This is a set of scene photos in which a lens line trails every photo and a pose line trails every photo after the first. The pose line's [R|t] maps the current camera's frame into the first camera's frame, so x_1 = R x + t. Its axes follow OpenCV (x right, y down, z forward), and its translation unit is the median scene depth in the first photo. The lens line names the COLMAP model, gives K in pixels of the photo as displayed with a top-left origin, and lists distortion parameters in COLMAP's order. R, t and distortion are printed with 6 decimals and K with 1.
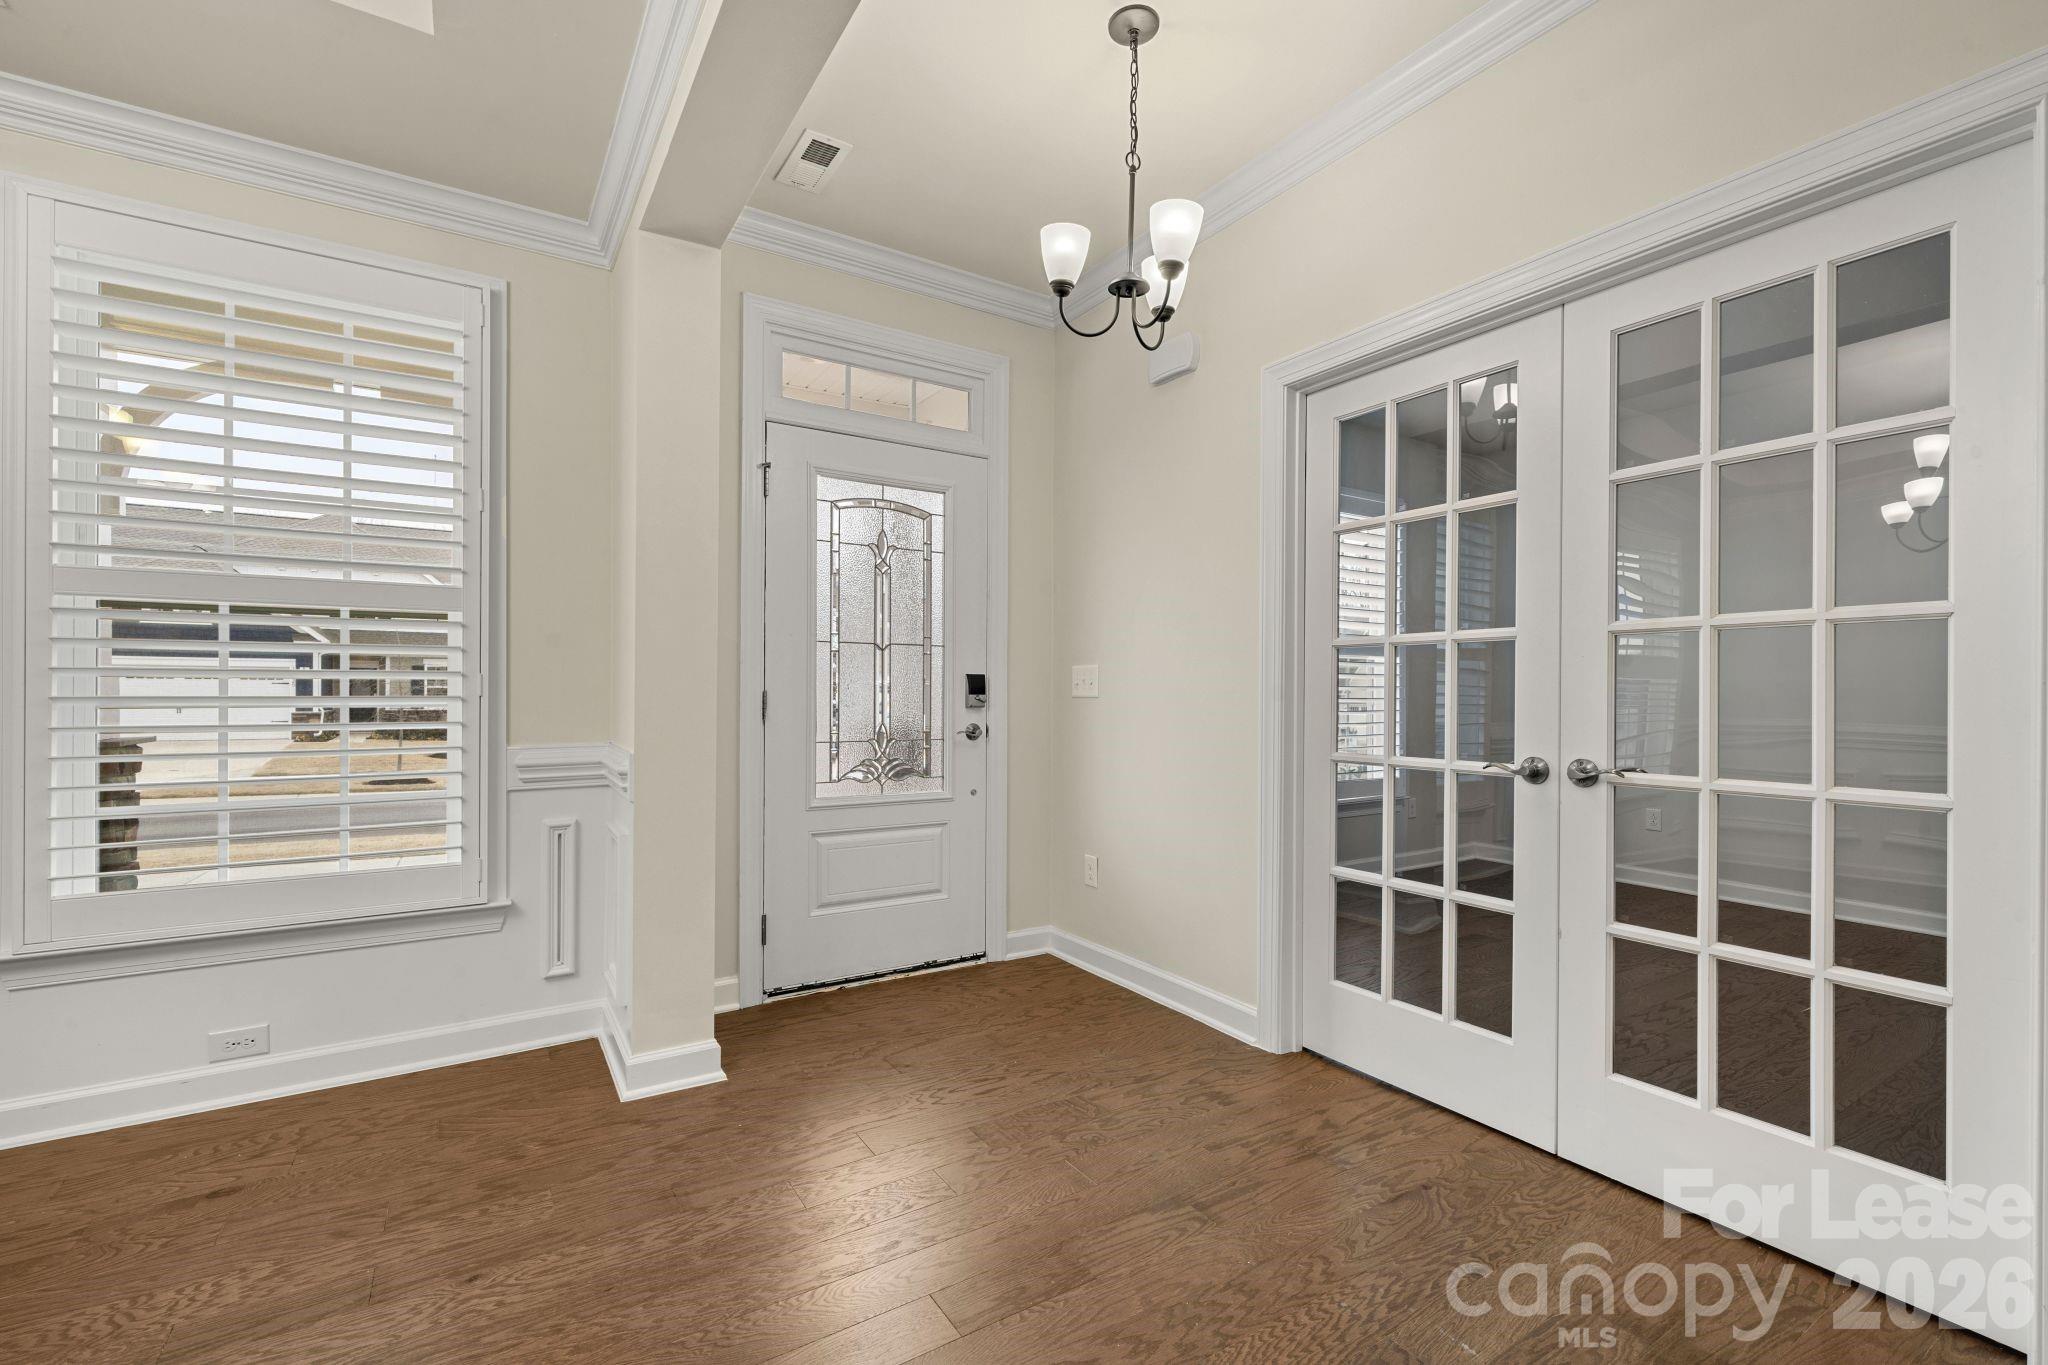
lens RADIAL K [[883.2, 0, 1028.0], [0, 883.2, 691.5], [0, 0, 1]] dist [0.009042, -0.000290]
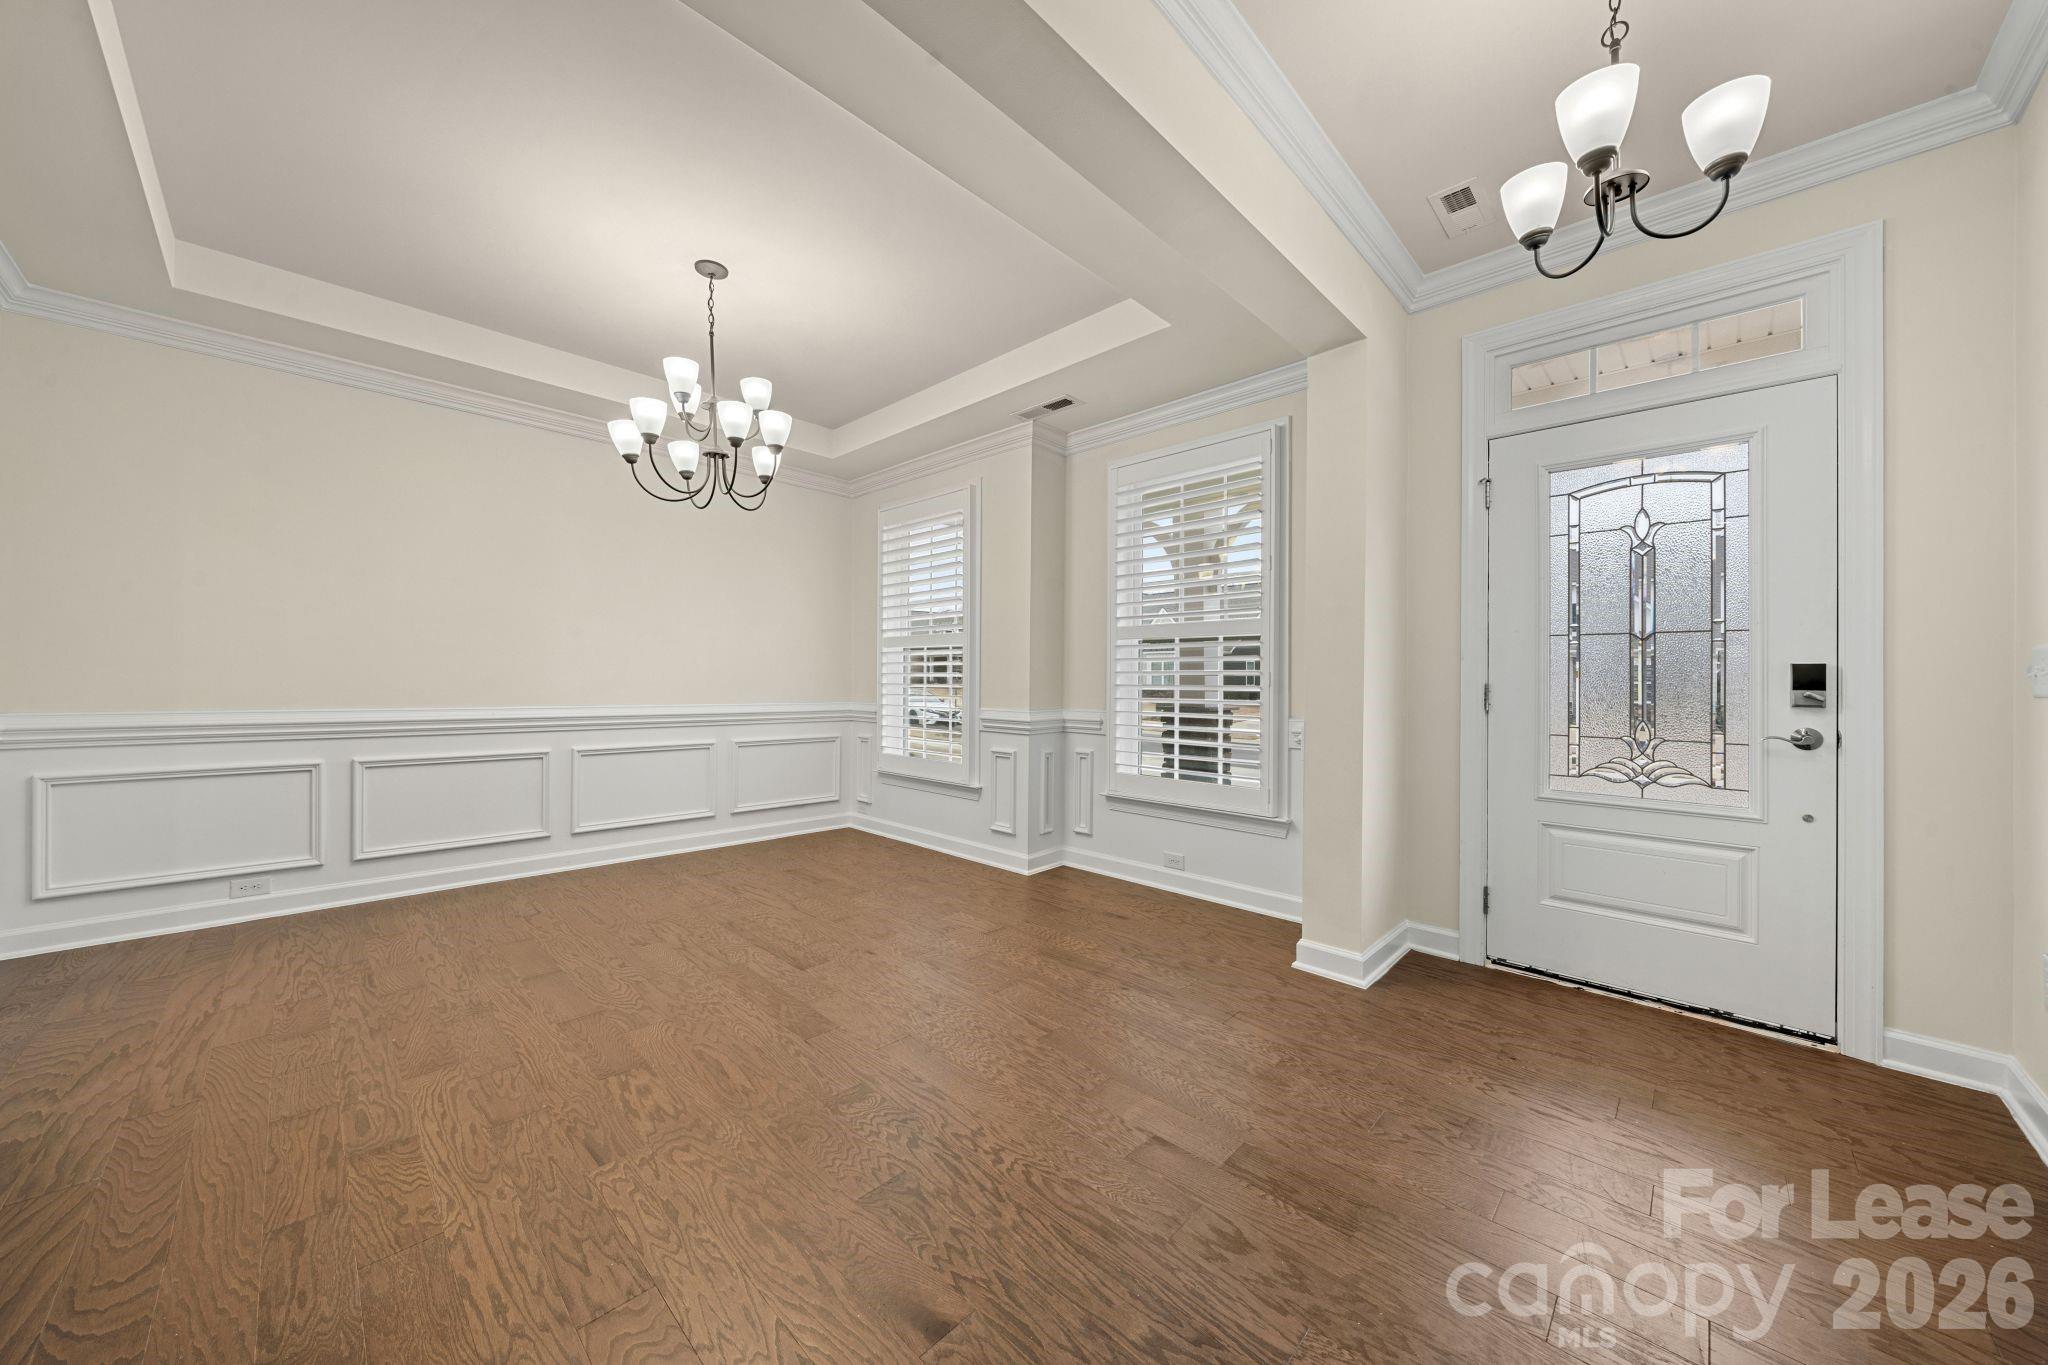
lens RADIAL K [[723.6, 0, 1024.5], [0, 723.6, 677.0], [0, 0, 1]] dist [0.002007, 0.000052]
pose [[0.237194, -0.006037, -0.971444, 0.435165], [-0.009807, 0.999915, -0.008609, 0.004267], [0.971413, 0.011568, 0.237114, 0.217248]]
